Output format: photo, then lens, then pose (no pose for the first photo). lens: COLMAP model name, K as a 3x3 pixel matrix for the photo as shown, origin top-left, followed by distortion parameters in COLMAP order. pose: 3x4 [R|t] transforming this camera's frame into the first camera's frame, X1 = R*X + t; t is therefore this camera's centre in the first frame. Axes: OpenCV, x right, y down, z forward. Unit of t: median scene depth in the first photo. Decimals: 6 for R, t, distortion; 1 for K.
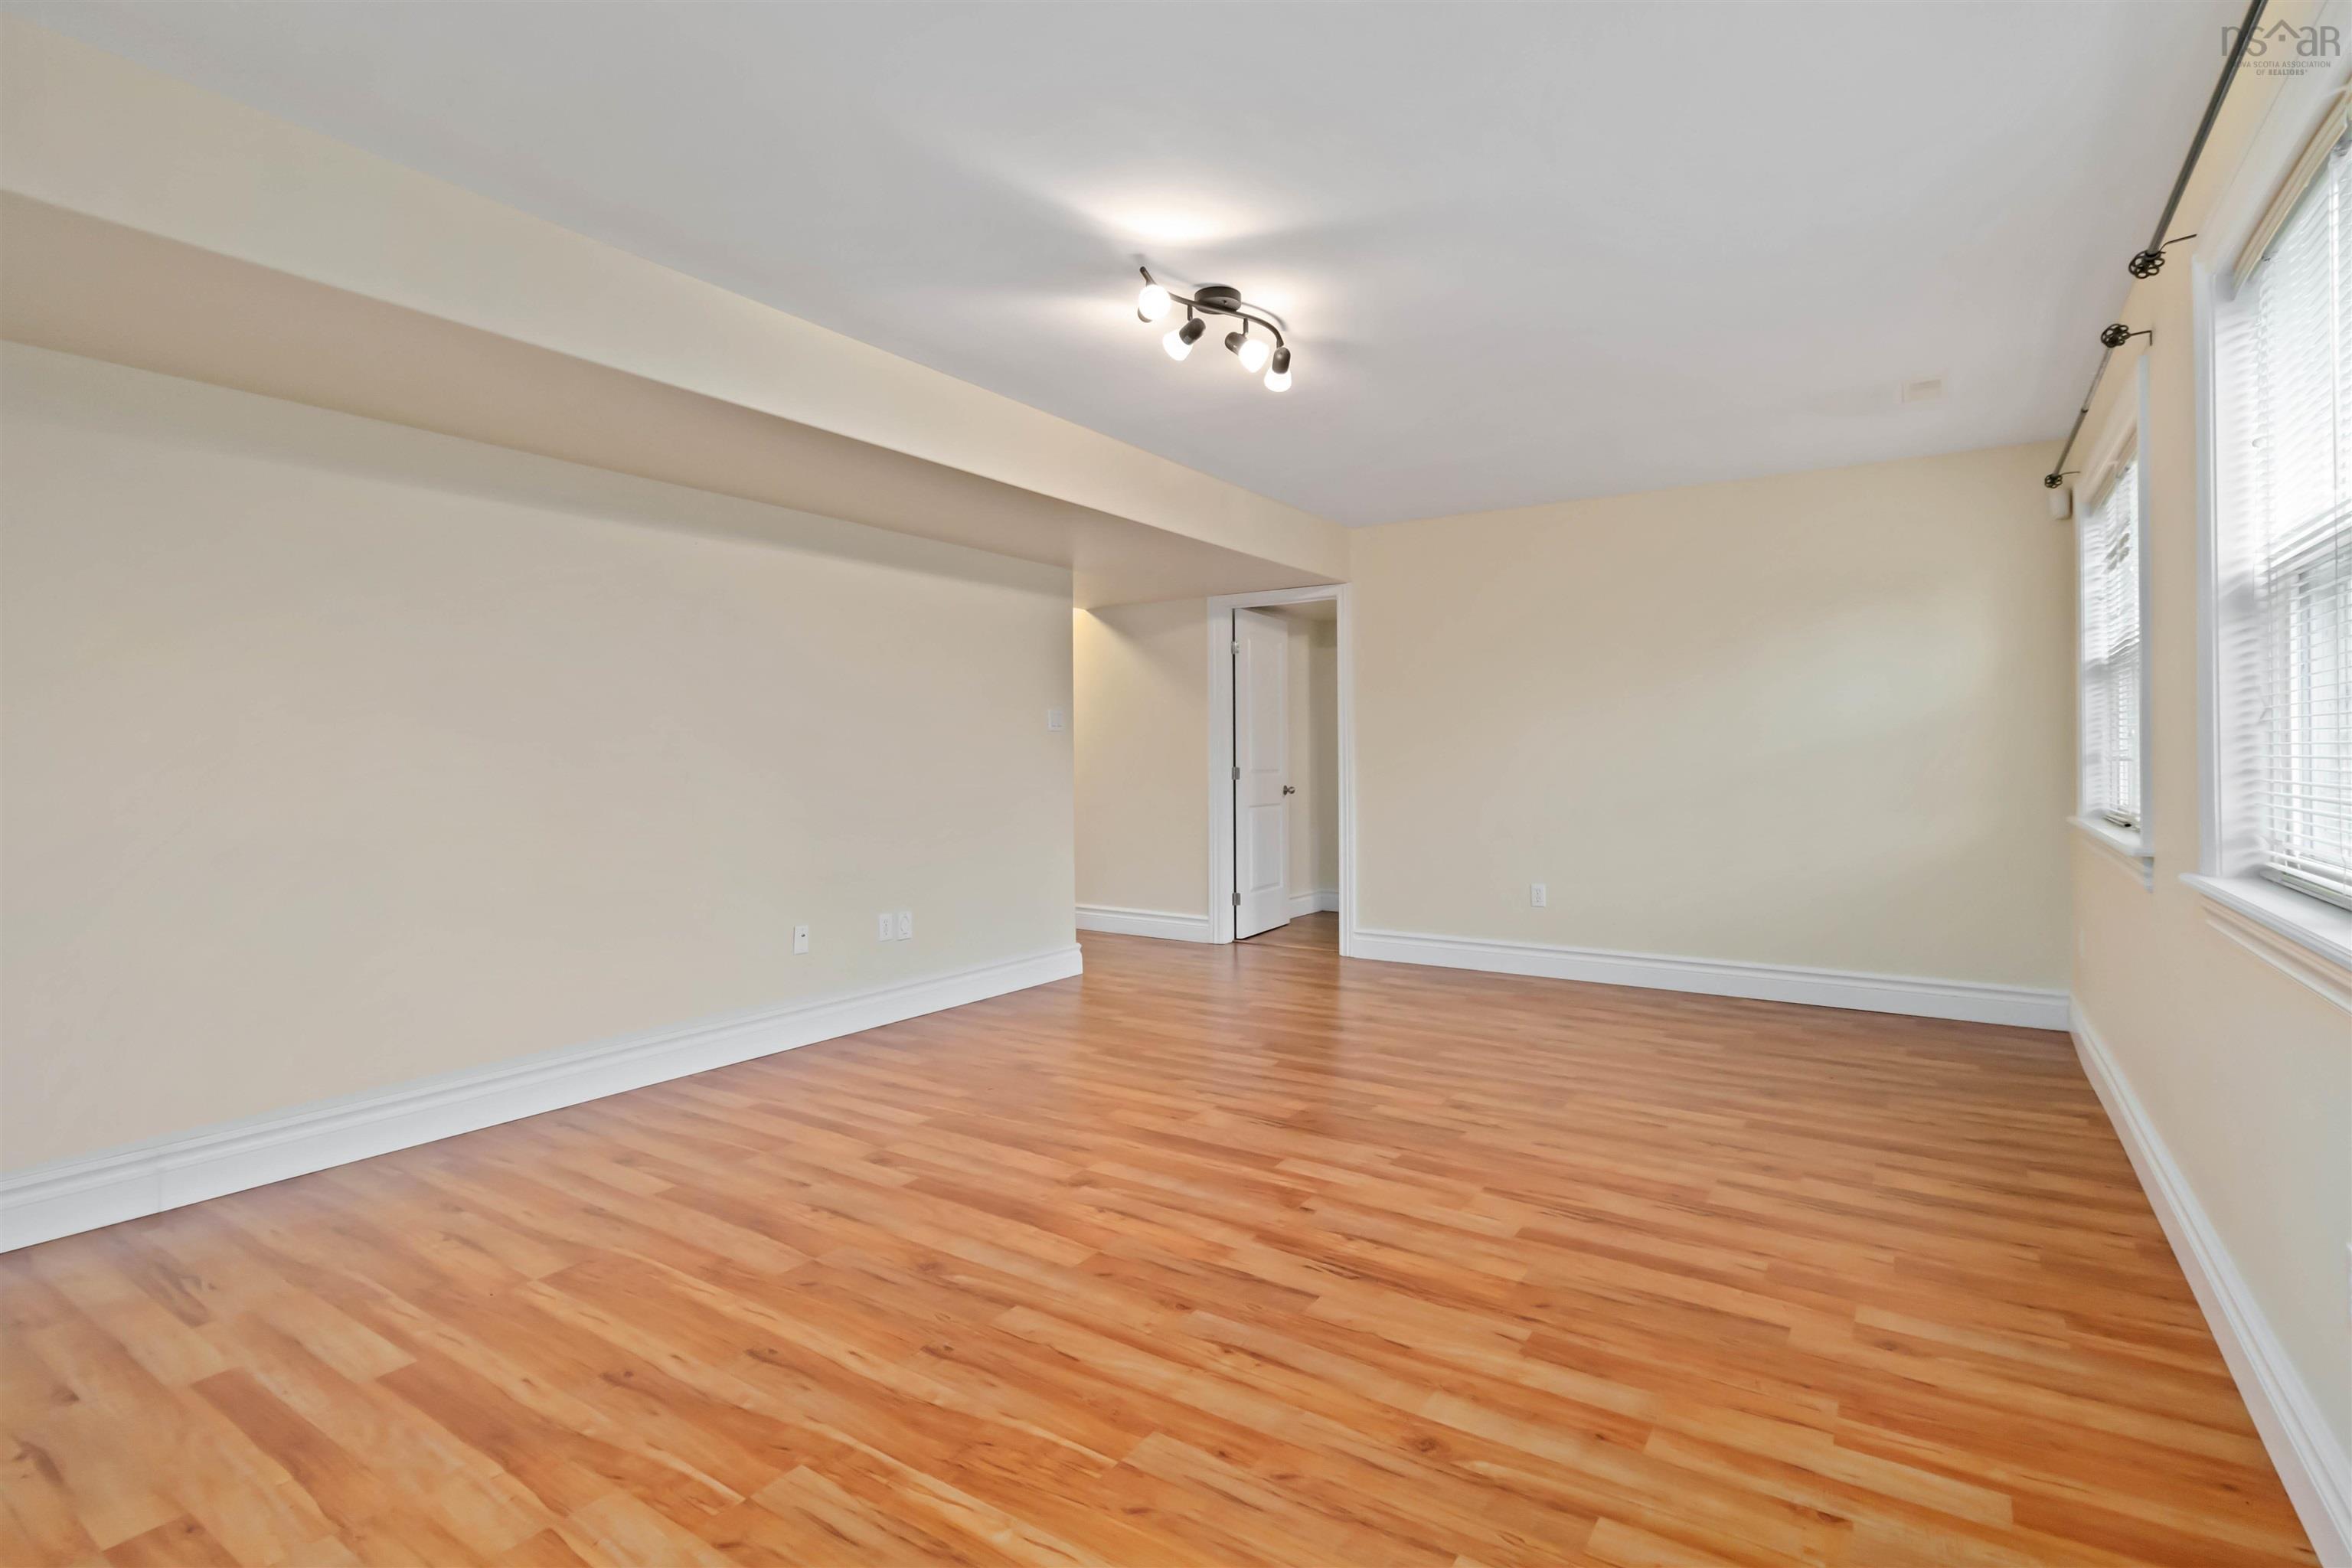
lens RADIAL K [[1089.0, 0, 1194.1], [0, 1089.0, 783.3], [0, 0, 1]] dist [0.003848, 0.000754]
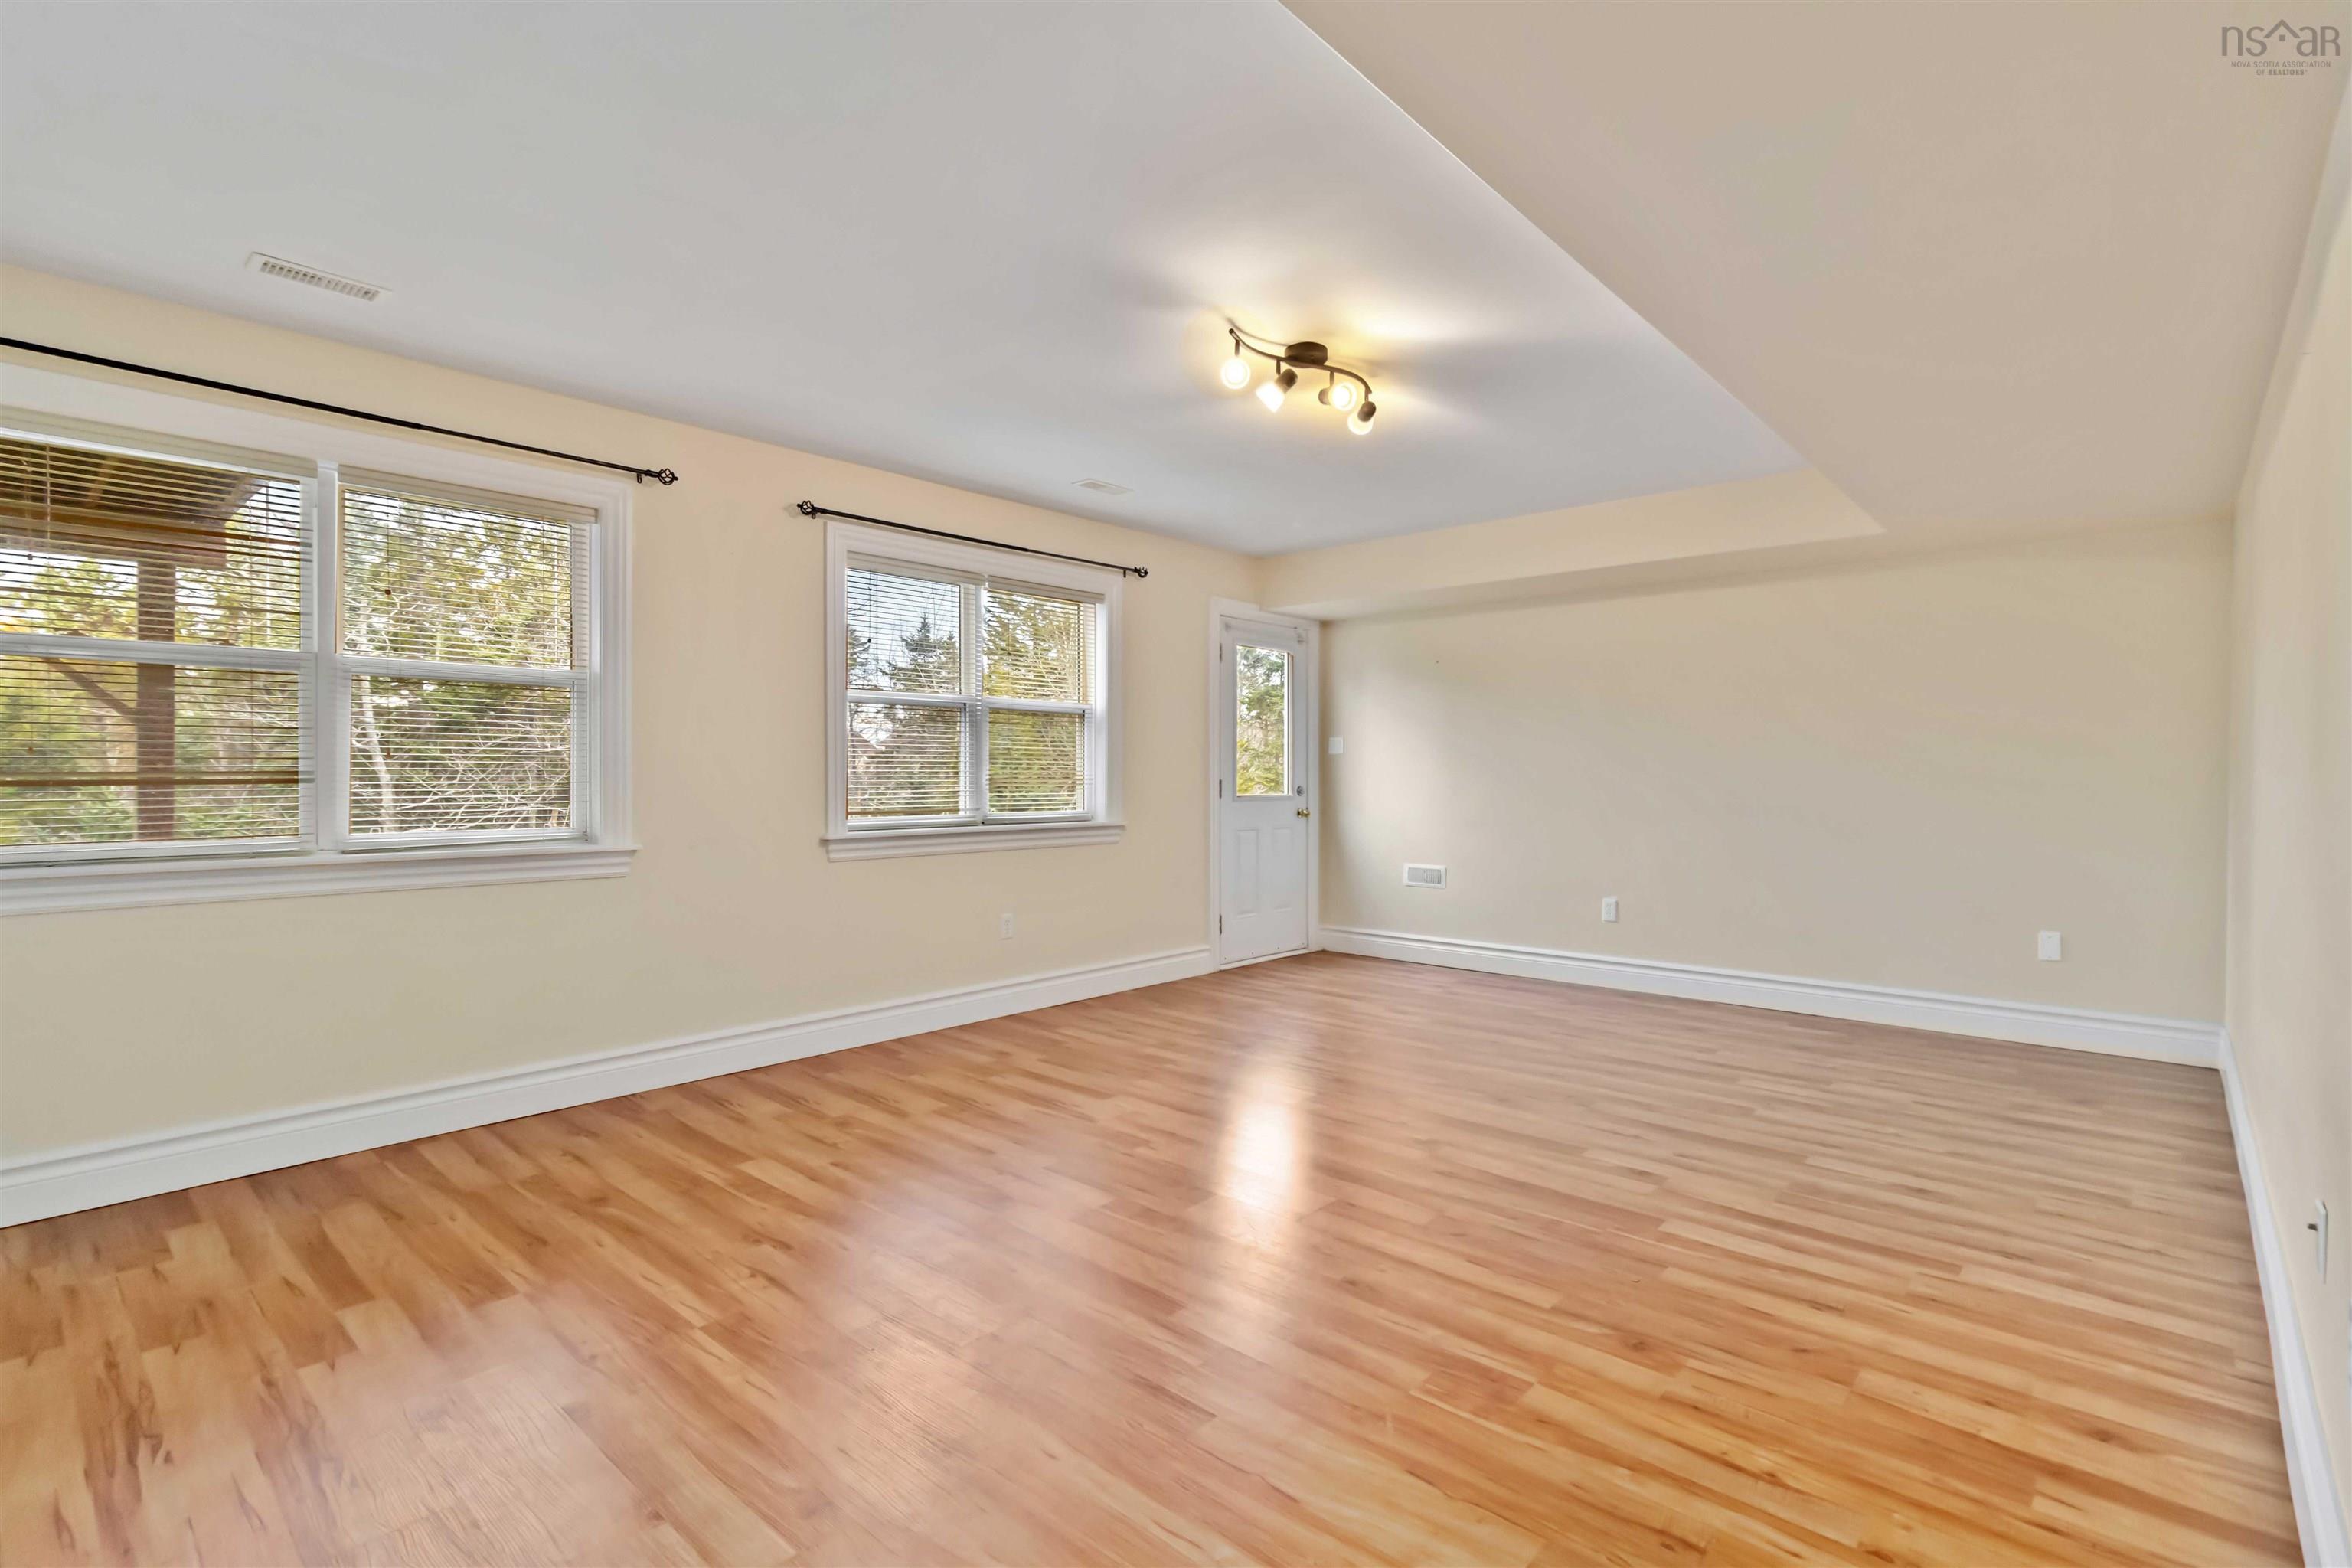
lens RADIAL K [[1089.0, 0, 1194.1], [0, 1089.0, 783.3], [0, 0, 1]] dist [0.003848, 0.000754]
pose [[-0.990404, 0.003923, 0.138147, -0.017903], [0.008090, 0.999529, 0.029611, -0.048637], [-0.137966, 0.030444, -0.989969, 2.105110]]
